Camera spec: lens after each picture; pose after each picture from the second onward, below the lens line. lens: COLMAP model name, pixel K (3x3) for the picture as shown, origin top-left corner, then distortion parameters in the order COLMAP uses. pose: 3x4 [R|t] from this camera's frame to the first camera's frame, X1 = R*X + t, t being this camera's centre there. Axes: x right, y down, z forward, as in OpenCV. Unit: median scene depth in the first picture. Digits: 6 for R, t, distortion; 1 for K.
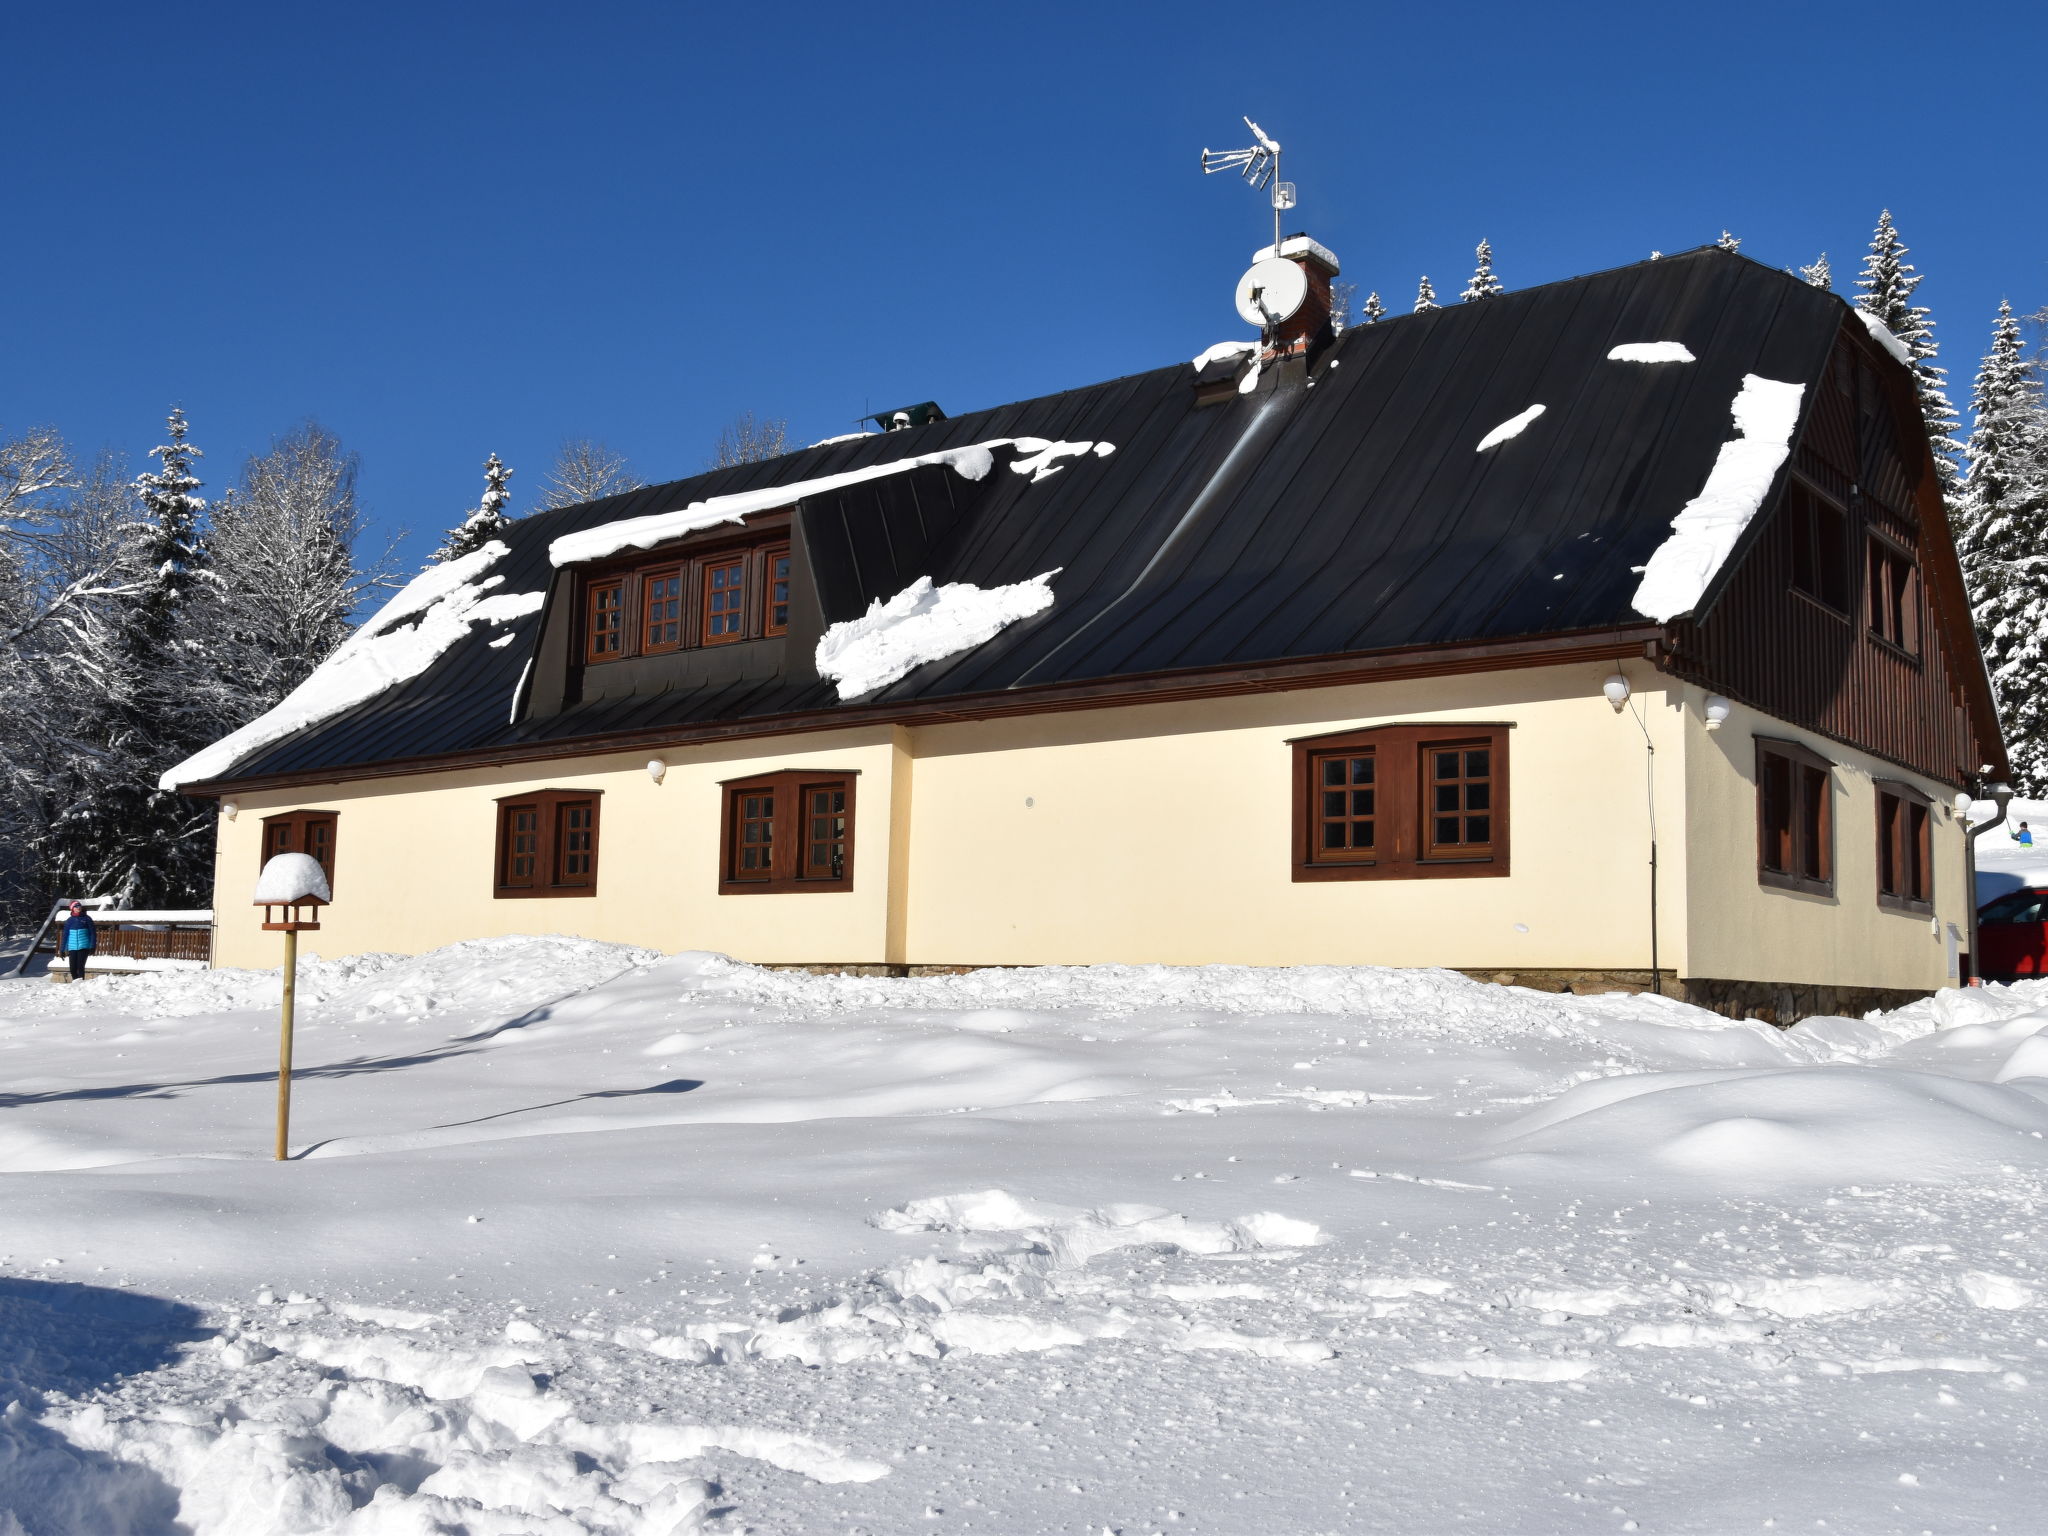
lens RADIAL K [[1899.6, 0, 1024.0], [0, 1899.6, 768.0], [0, 0, 1]] dist [-0.166589, 0.181427]
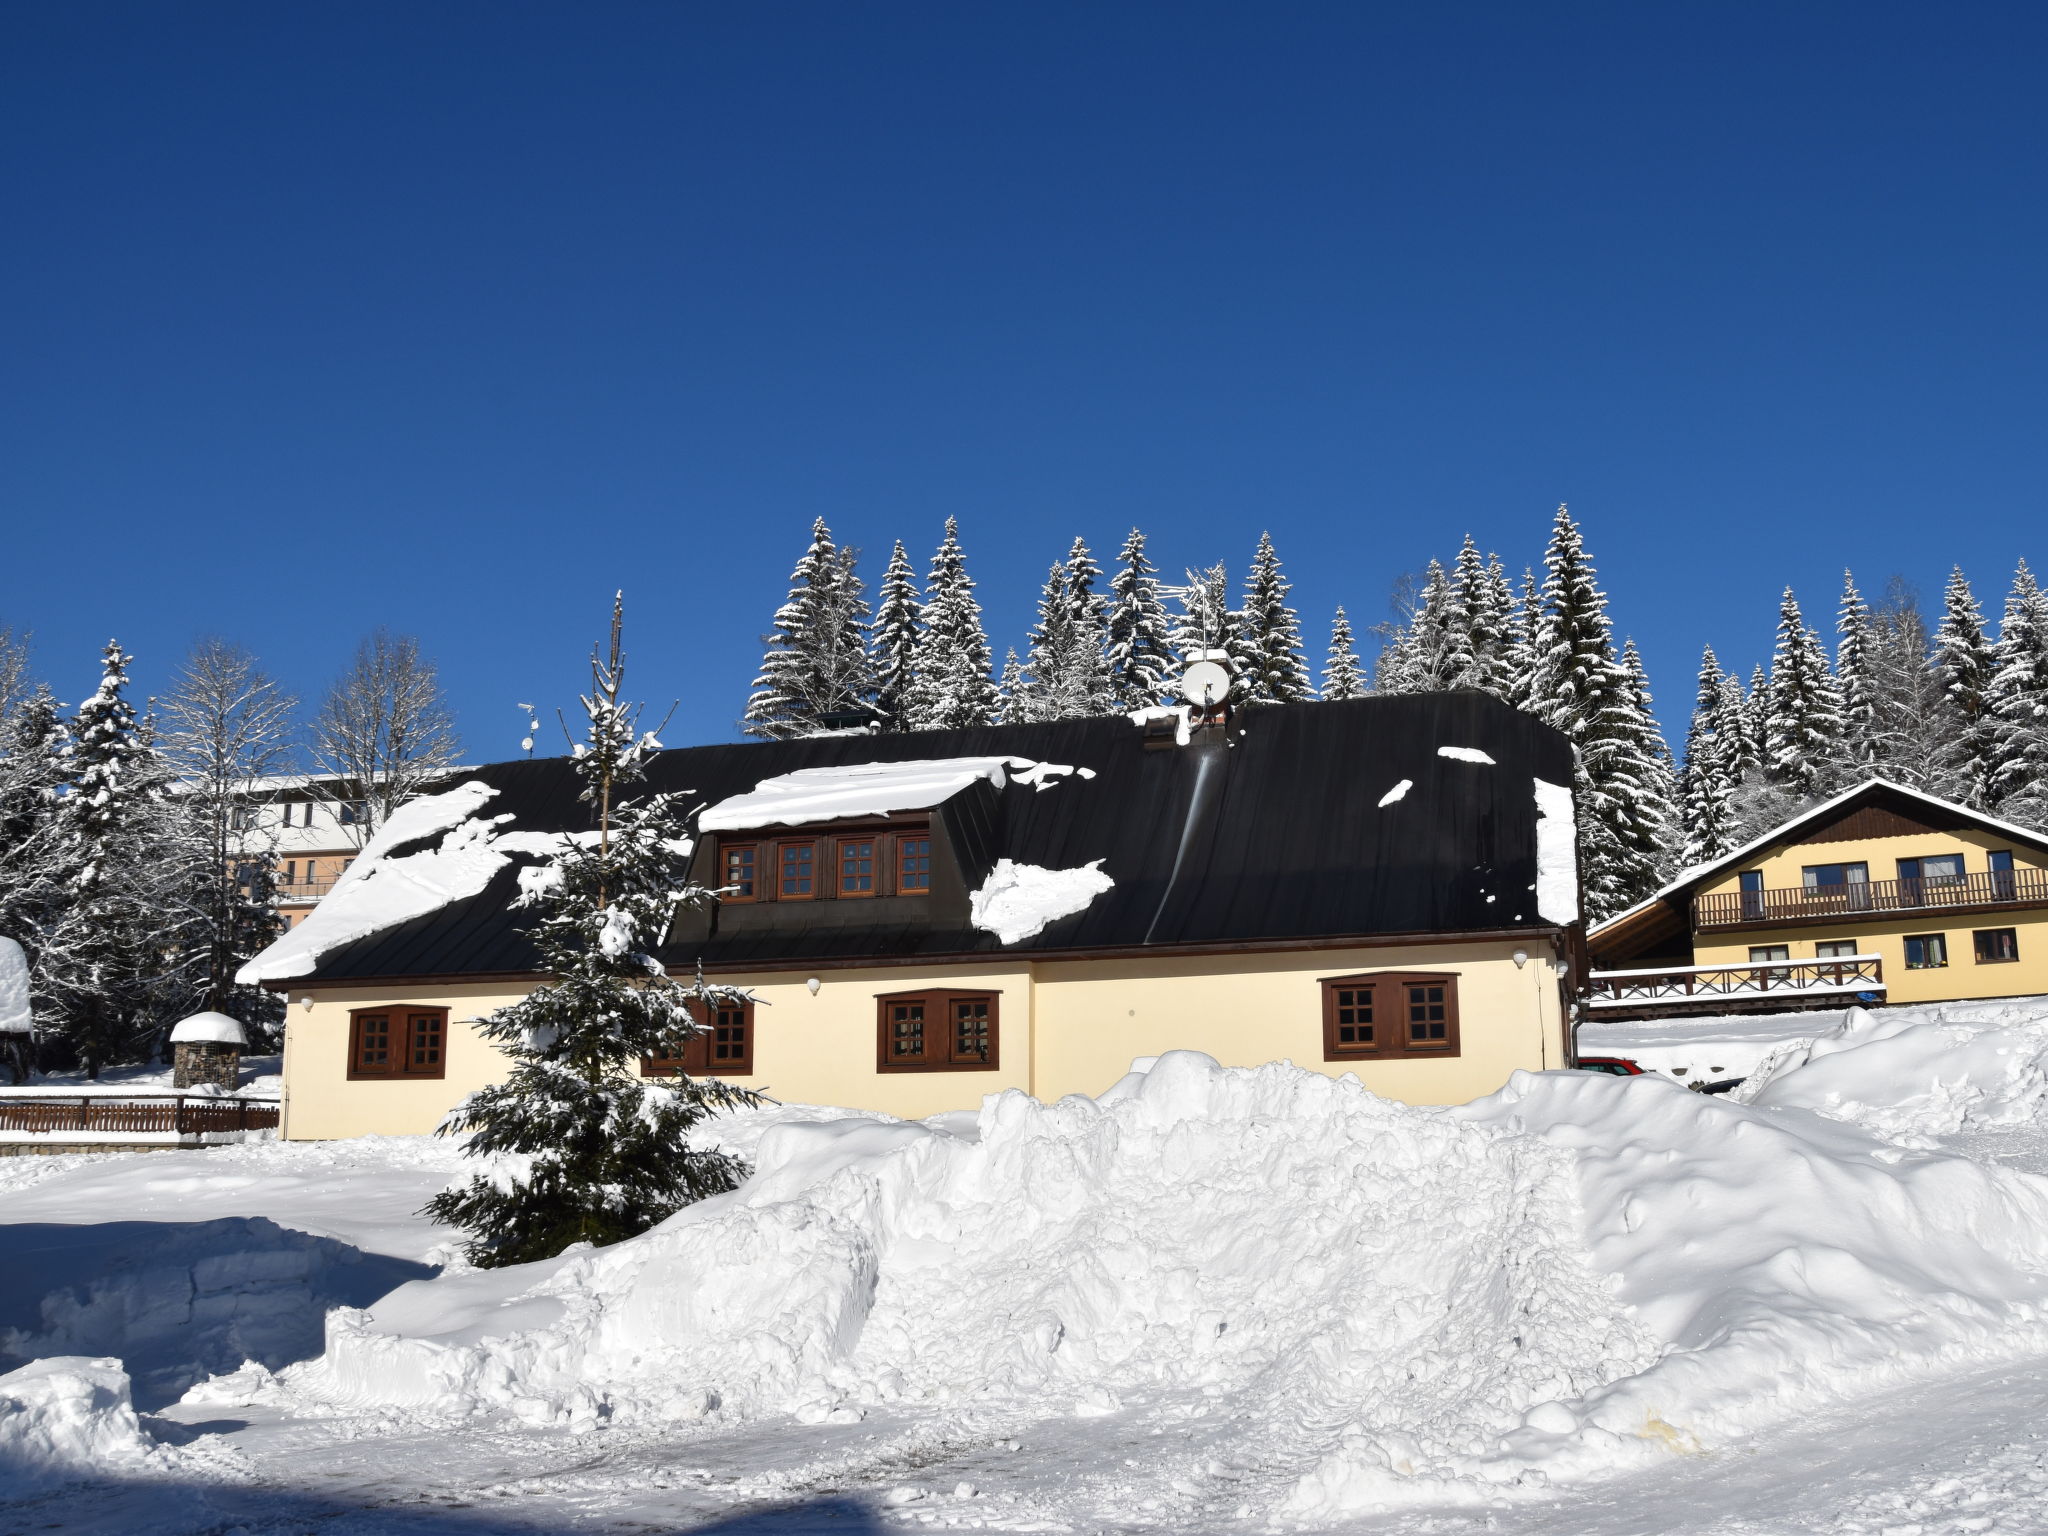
lens RADIAL K [[1899.6, 0, 1024.0], [0, 1899.6, 768.0], [0, 0, 1]] dist [-0.166589, 0.181427]
pose [[0.908288, 0.054119, 0.414829, -0.673712], [-0.018268, 0.995782, -0.089910, -0.037897], [-0.417946, 0.074086, 0.905446, -0.376535]]
